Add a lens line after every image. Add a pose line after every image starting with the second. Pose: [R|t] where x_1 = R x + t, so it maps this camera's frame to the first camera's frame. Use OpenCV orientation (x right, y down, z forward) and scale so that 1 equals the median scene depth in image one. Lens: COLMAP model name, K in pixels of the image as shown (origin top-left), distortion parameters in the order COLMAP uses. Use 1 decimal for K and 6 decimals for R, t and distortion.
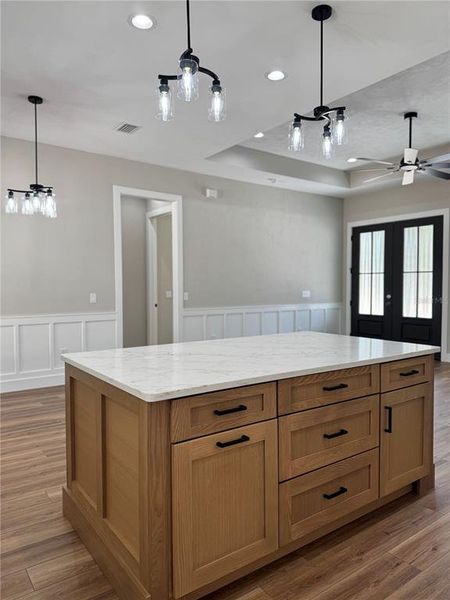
lens RADIAL K [[425.1, 0, 224.0], [0, 425.1, 298.3], [0, 0, 1]] dist [0.112291, -0.139799]
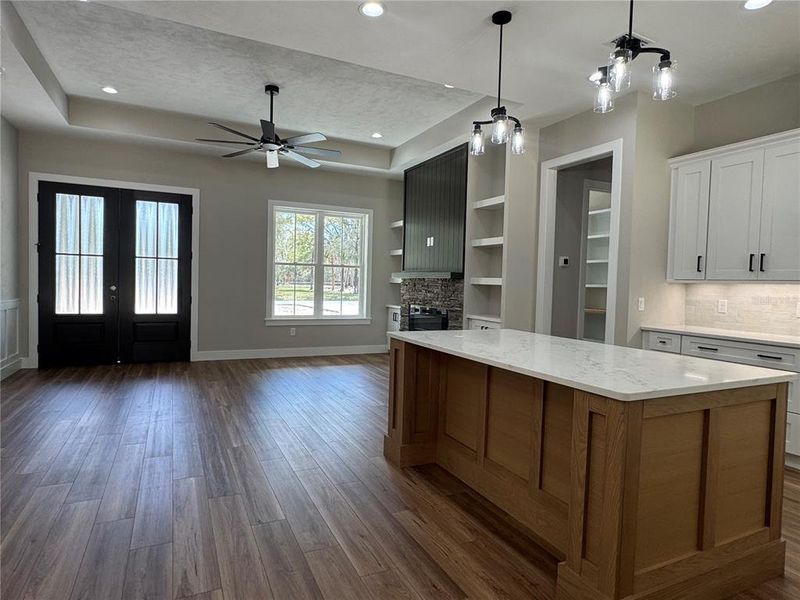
lens RADIAL K [[479.2, 0, 400.0], [0, 479.2, 300.0], [0, 0, 1]] dist [-0.001925, -0.000878]
pose [[0.186613, -0.035360, 0.981797, -0.343436], [0.001387, 0.999361, 0.035729, -0.012830], [-0.982432, -0.005306, 0.186543, 0.369906]]
